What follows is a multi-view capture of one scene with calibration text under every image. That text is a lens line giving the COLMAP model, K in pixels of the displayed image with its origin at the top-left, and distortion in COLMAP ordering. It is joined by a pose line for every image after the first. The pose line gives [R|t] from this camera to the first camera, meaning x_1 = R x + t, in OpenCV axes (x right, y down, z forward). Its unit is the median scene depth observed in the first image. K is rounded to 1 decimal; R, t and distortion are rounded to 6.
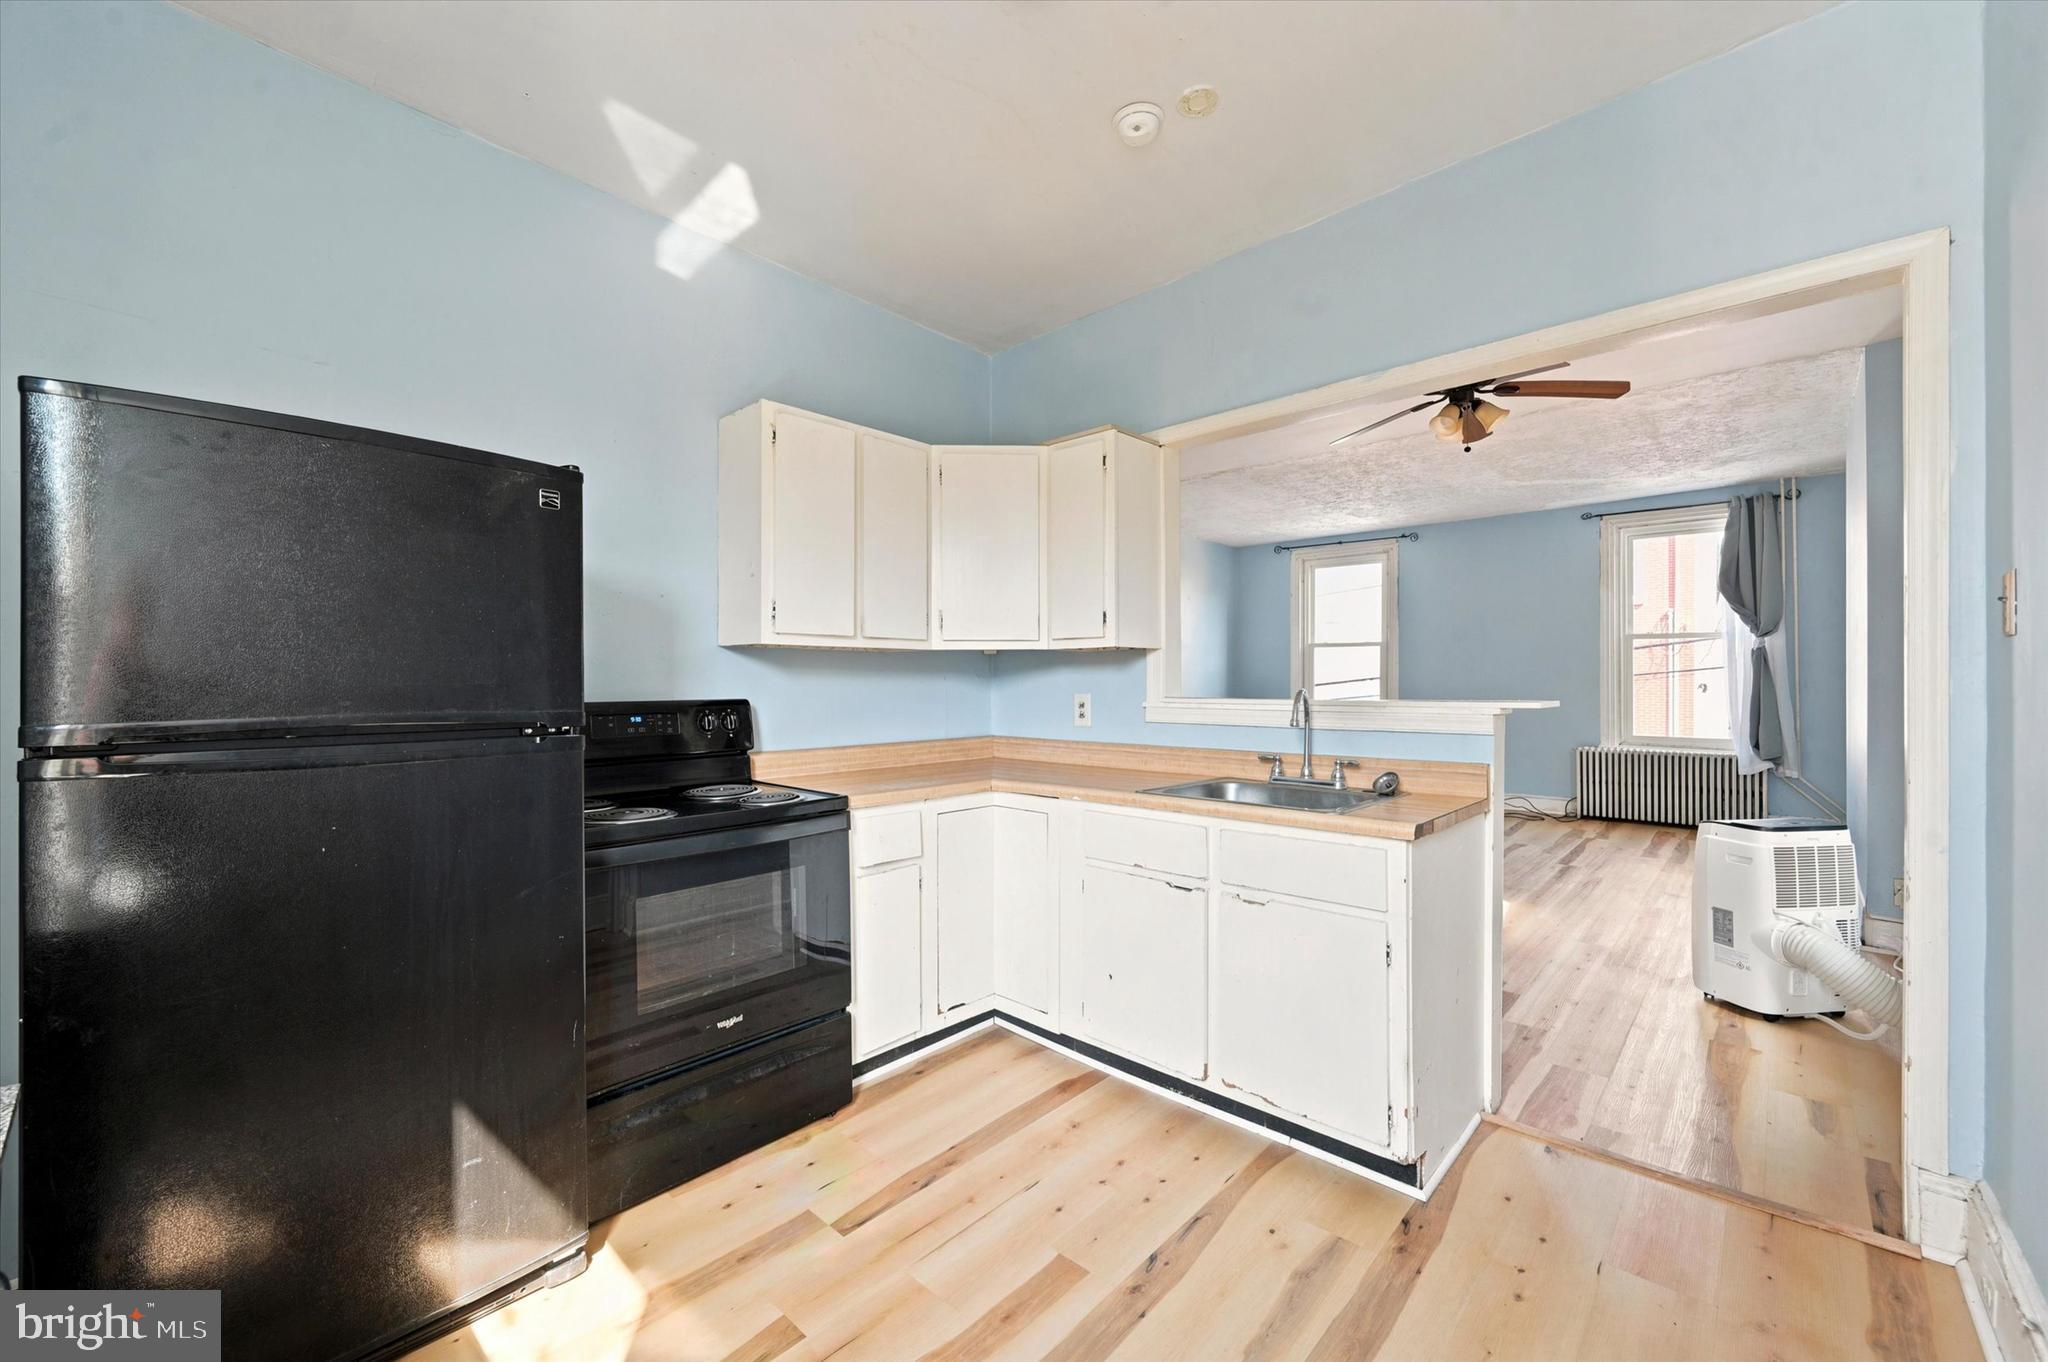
lens RADIAL K [[819.5, 0, 1029.6], [0, 819.5, 681.9], [0, 0, 1]] dist [-0.002433, 0.000082]
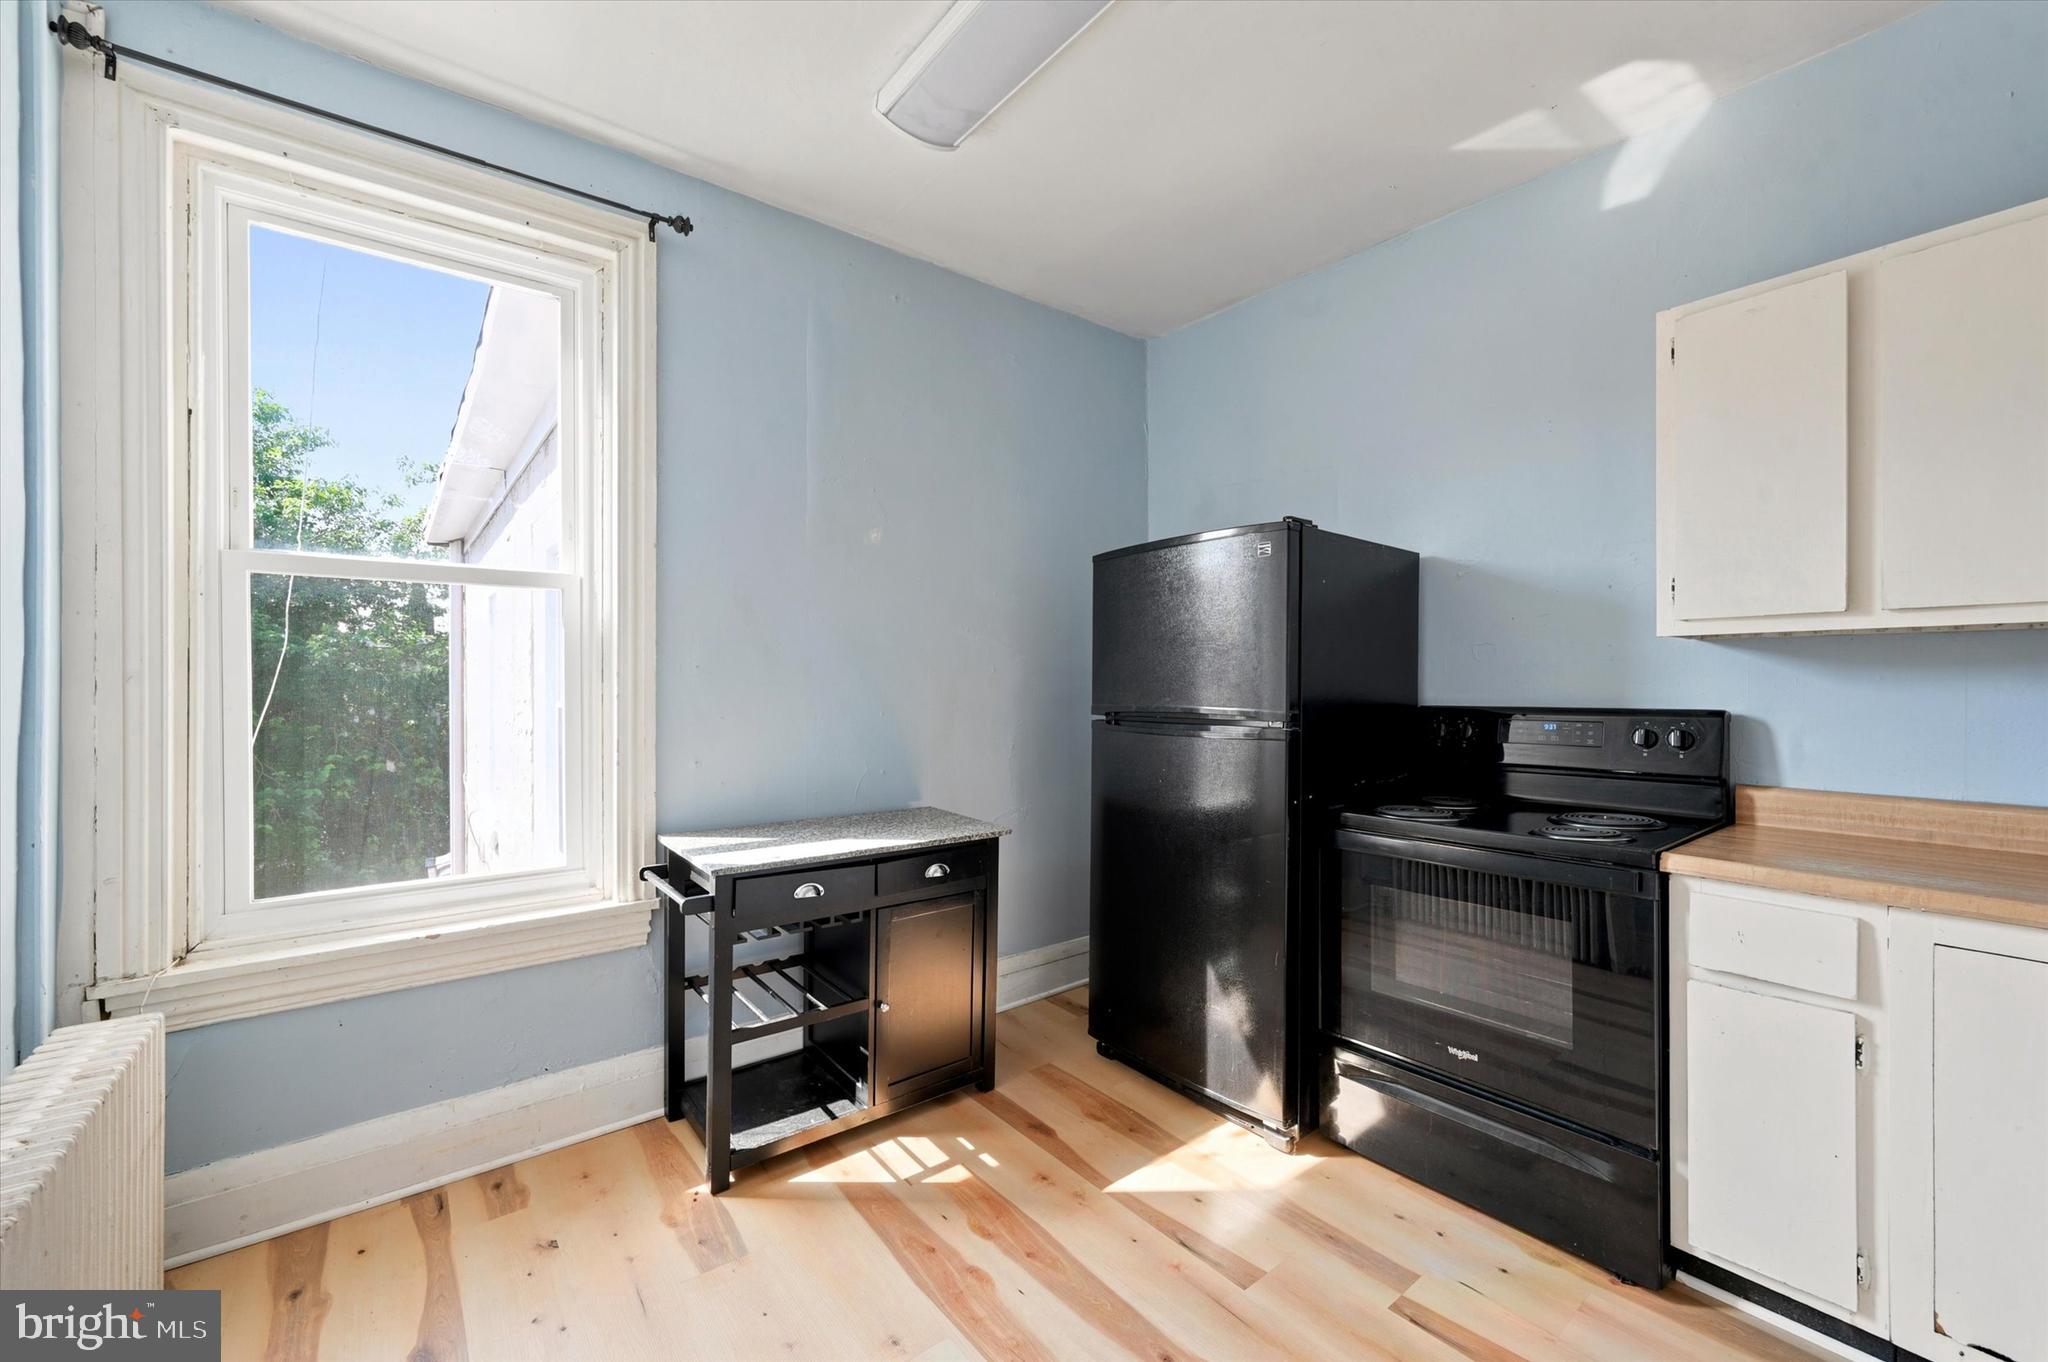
lens RADIAL K [[819.5, 0, 1029.6], [0, 819.5, 681.9], [0, 0, 1]] dist [-0.002433, 0.000082]
pose [[-0.164029, -0.002933, -0.986451, 0.543571], [-0.001758, 0.999995, -0.002681, -0.001626], [0.986454, 0.001294, -0.164034, 0.574469]]
